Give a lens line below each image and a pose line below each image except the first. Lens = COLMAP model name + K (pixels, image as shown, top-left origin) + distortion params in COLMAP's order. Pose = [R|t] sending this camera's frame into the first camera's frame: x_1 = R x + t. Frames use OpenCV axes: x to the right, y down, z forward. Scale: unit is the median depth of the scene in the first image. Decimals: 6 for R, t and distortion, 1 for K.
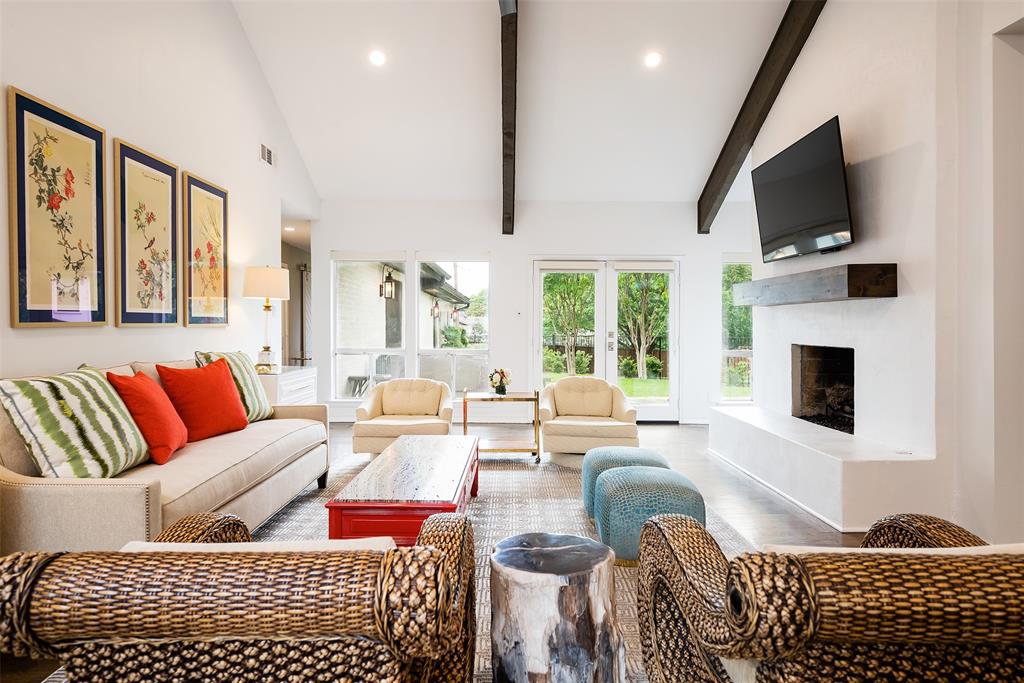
lens RADIAL K [[591.8, 0, 509.8], [0, 591.8, 338.5], [0, 0, 1]] dist [-0.004829, -0.000230]
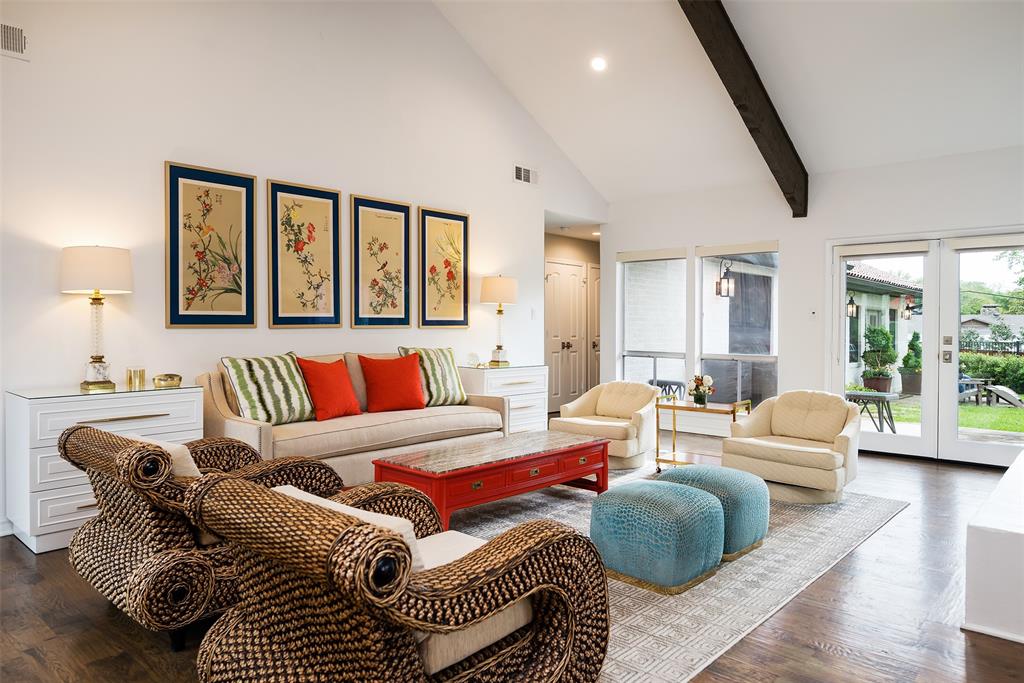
lens RADIAL K [[683.6, 0, 514.6], [0, 683.6, 344.7], [0, 0, 1]] dist [-0.004176, 0.003370]
pose [[0.730161, 0.018891, -0.683014, 0.711572], [-0.016556, 0.999813, 0.009954, -0.001724], [0.683074, 0.004040, 0.730338, 0.068837]]
